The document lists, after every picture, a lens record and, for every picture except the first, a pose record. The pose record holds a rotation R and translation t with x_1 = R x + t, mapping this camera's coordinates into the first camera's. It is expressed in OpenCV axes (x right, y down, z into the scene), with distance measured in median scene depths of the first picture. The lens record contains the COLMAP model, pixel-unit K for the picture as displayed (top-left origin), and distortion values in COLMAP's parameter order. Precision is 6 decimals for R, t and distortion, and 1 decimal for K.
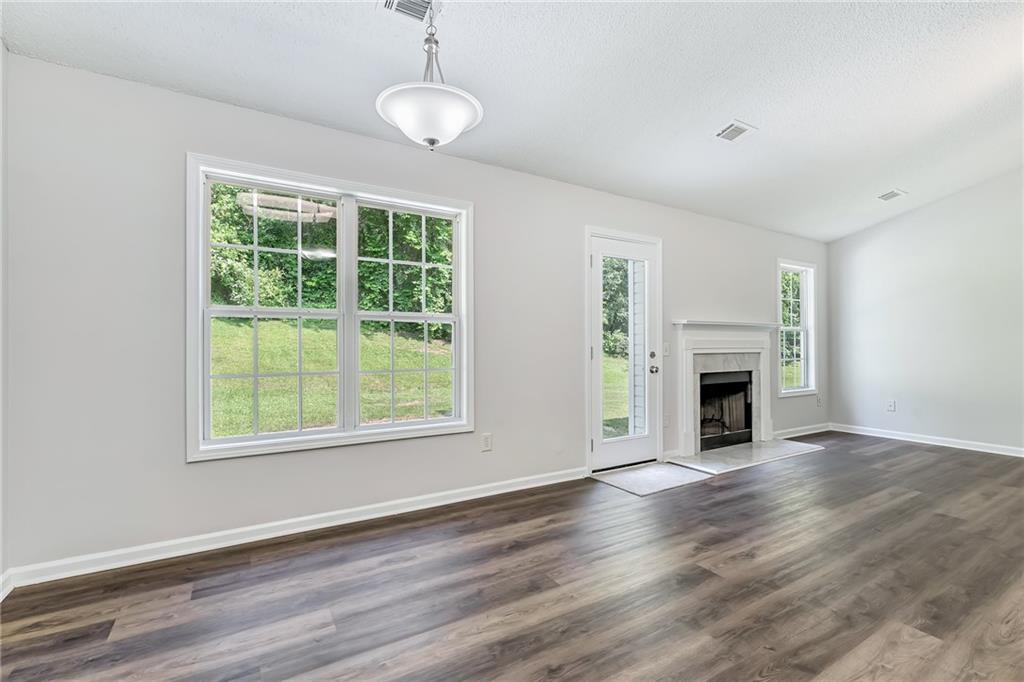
lens RADIAL K [[446.0, 0, 512.1], [0, 446.0, 337.7], [0, 0, 1]] dist [0.000790, -0.002036]
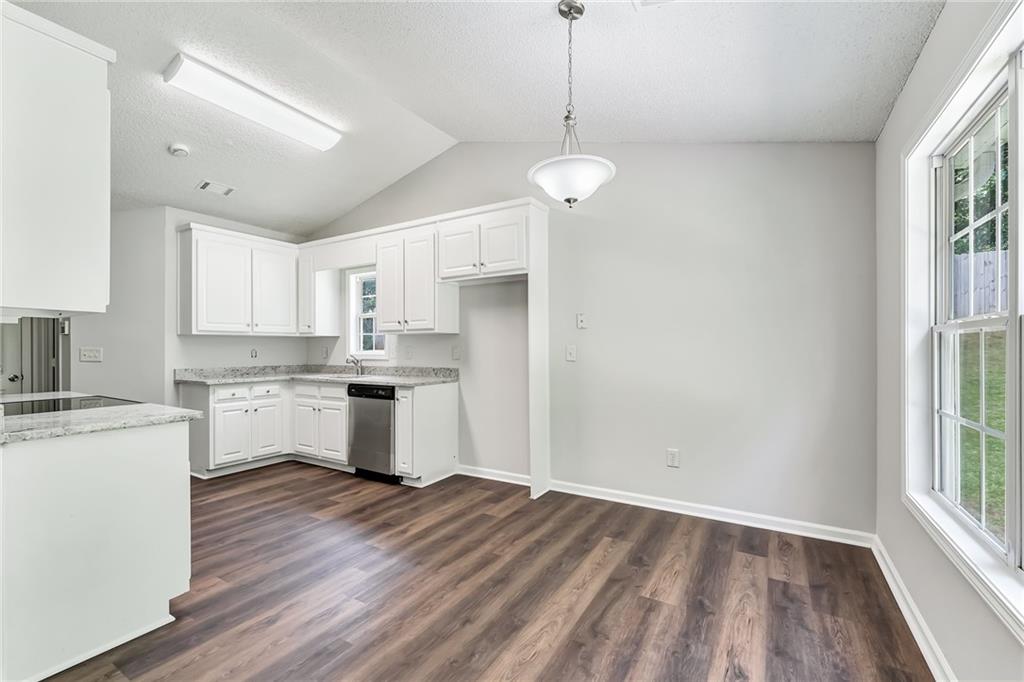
lens RADIAL K [[434.8, 0, 512.0], [0, 434.8, 347.1], [0, 0, 1]] dist [-0.006443, 0.000232]
pose [[-0.887232, -0.001192, -0.461322, 0.171370], [0.004475, 0.999927, -0.011190, -0.011982], [0.461301, -0.011992, -0.887162, 0.668079]]
